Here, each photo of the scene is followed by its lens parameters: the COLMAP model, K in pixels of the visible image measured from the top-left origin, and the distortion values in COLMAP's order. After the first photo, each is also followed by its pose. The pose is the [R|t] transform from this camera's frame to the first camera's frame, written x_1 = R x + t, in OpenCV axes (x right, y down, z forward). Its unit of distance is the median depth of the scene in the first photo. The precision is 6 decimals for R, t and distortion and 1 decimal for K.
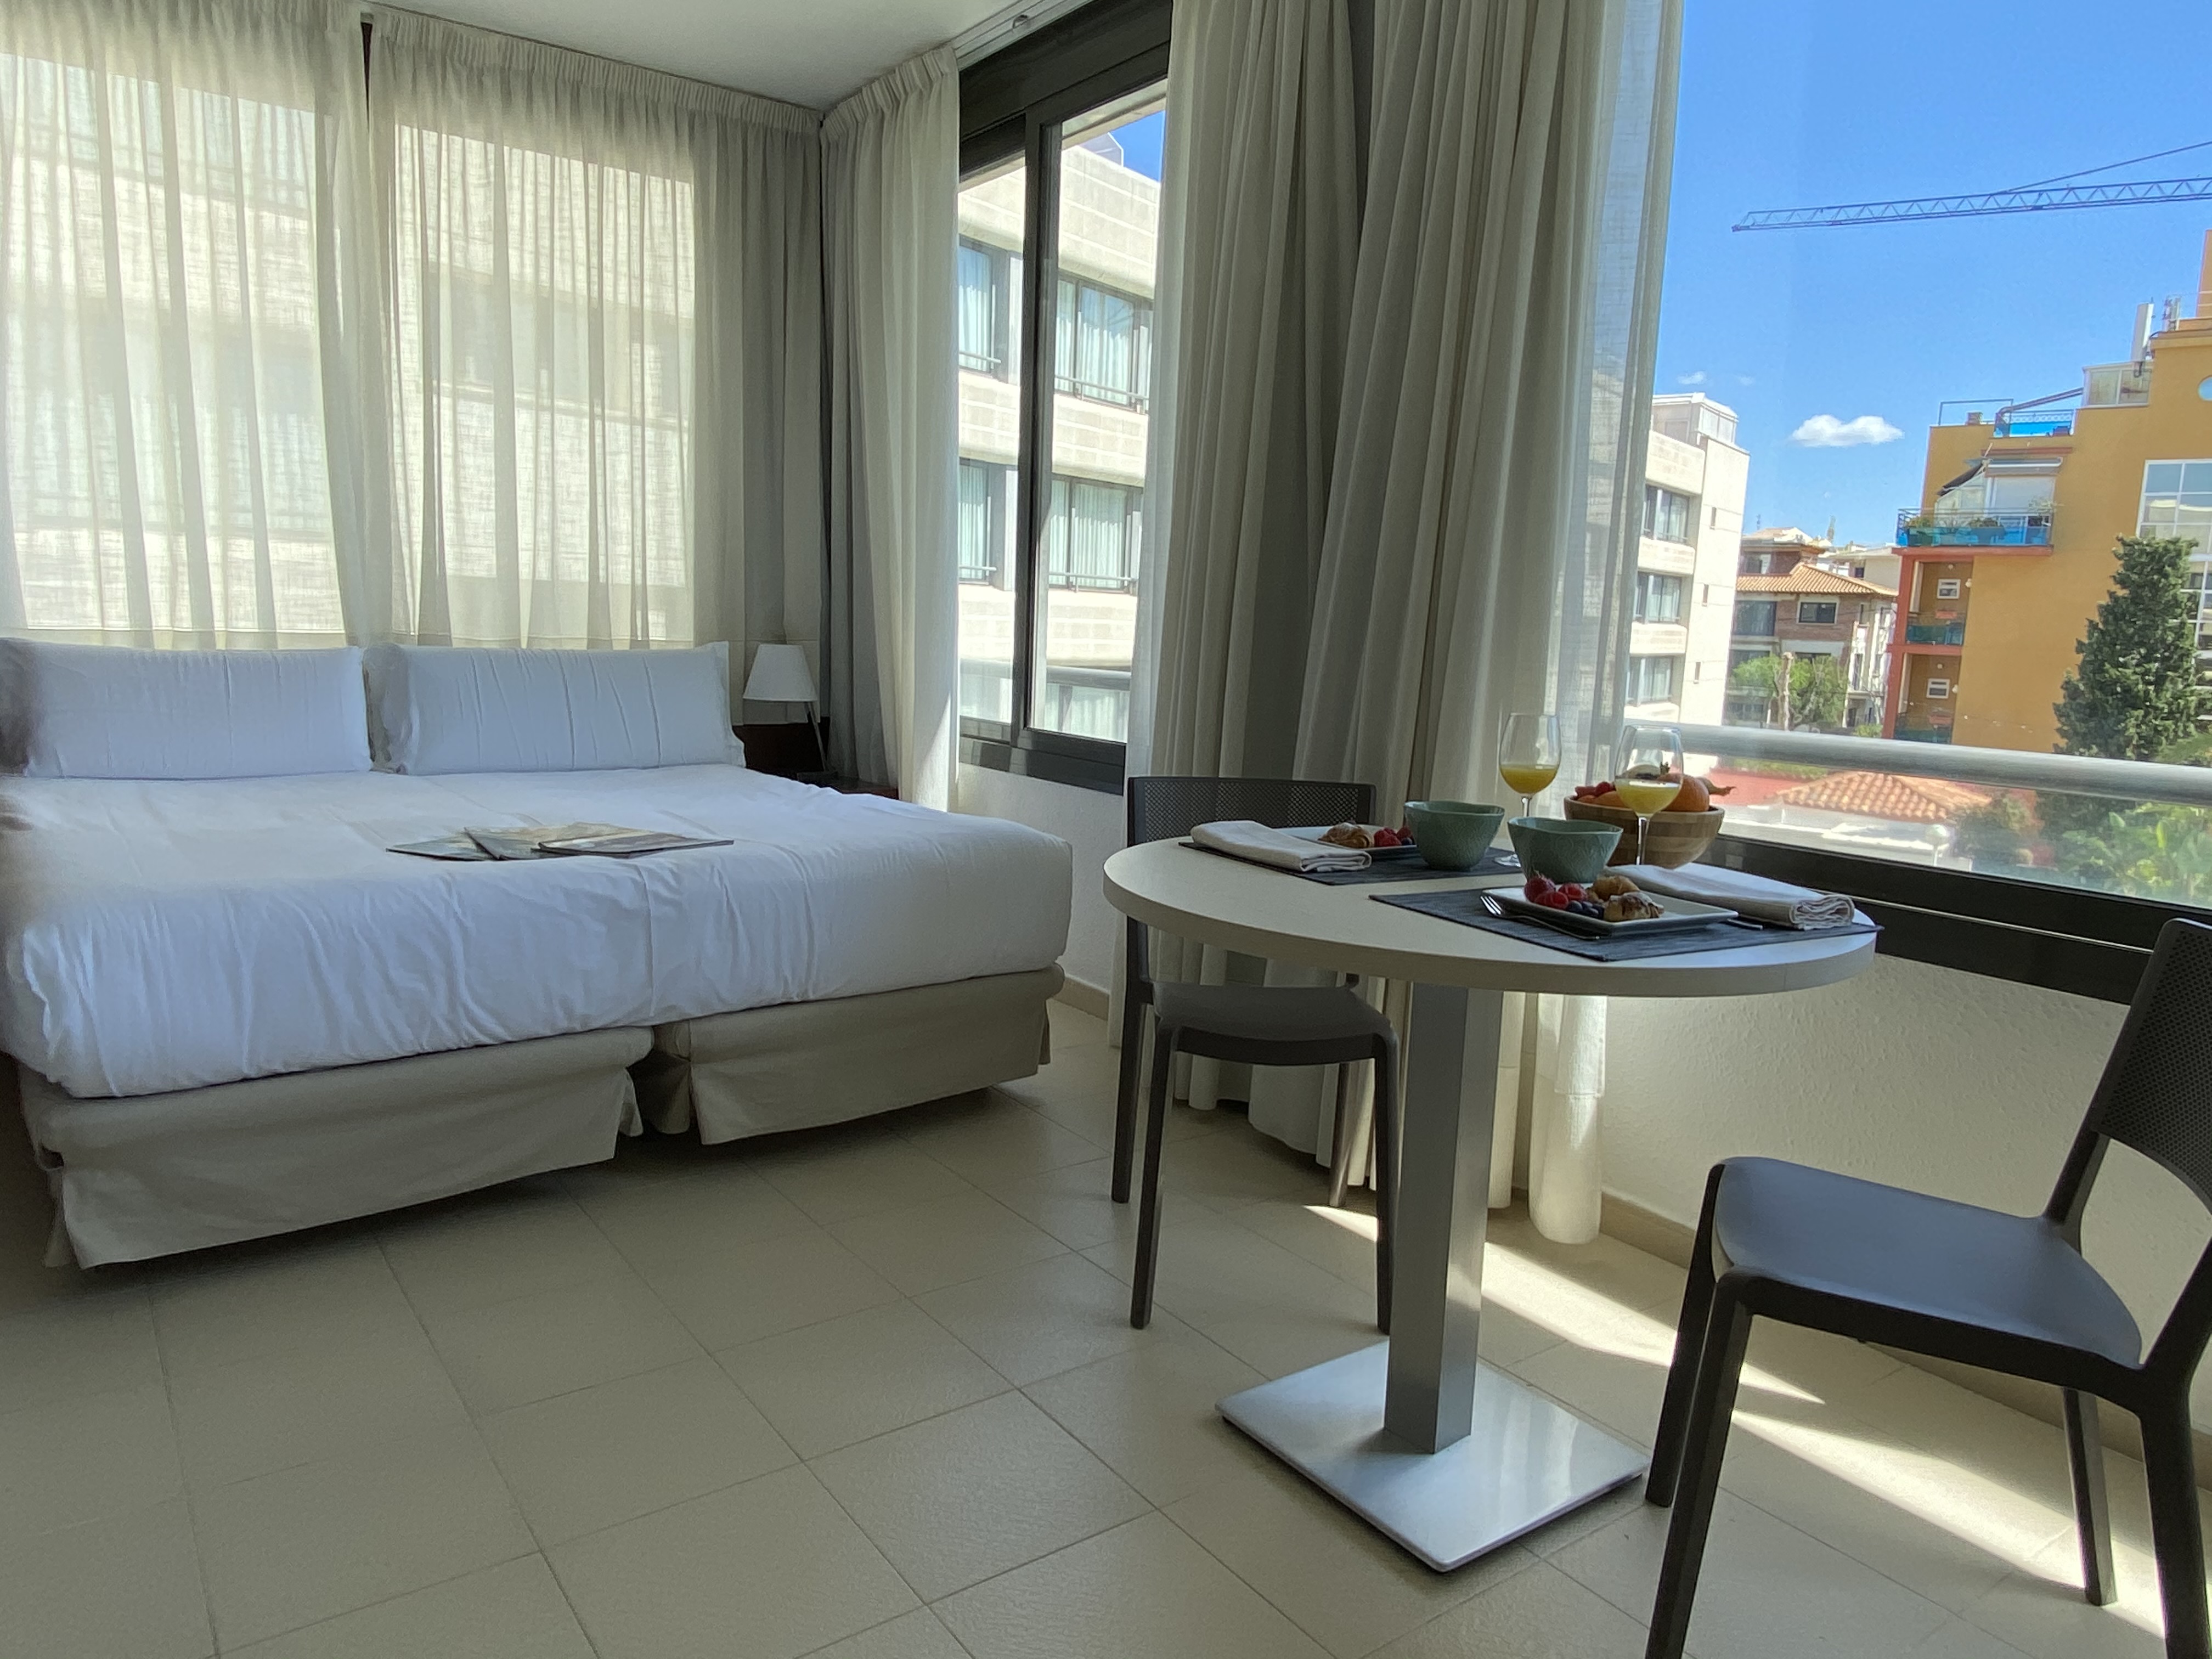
lens RADIAL K [[1456.2, 0, 1102.0], [0, 1456.2, 818.1], [0, 0, 1]] dist [0.018128, -0.019478]
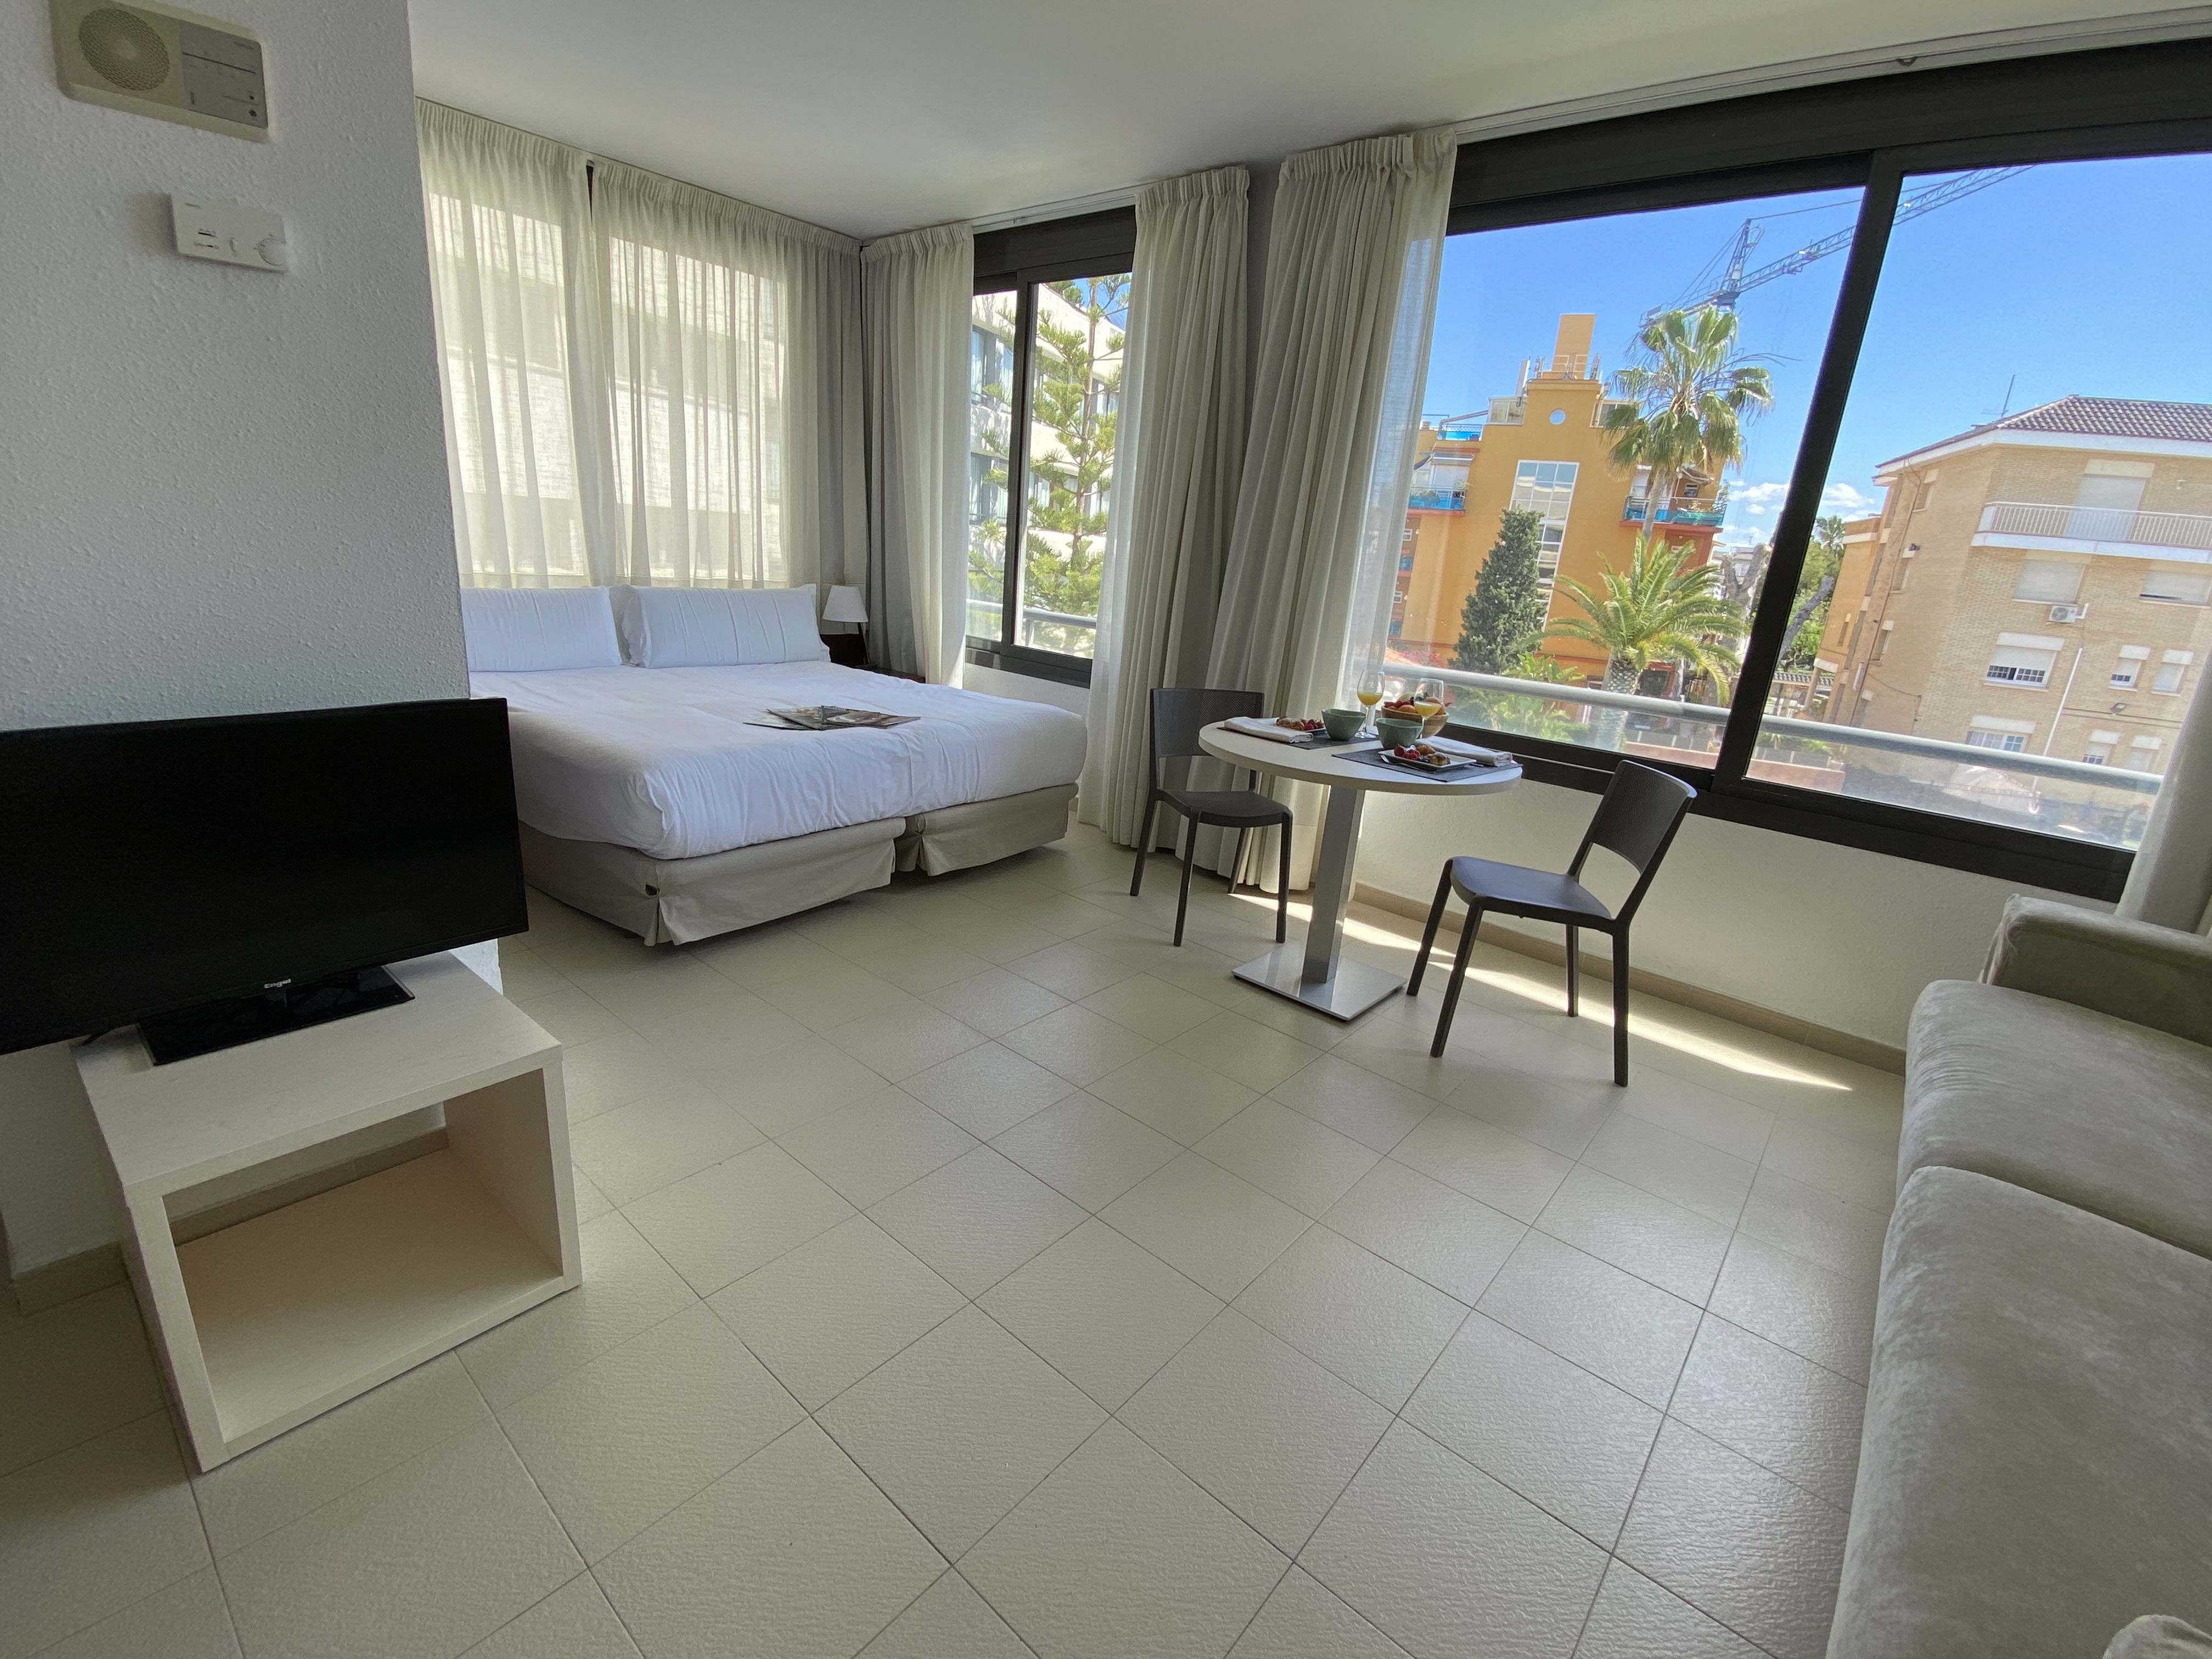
lens RADIAL K [[984.9, 0, 1101.1], [0, 984.9, 828.7], [0, 0, 1]] dist [-0.008830, -0.001769]
pose [[0.970785, -0.026312, 0.238502, -0.267624], [-0.012161, 0.987297, 0.158420, -0.035958], [-0.239641, -0.156692, 0.958134, -0.219695]]
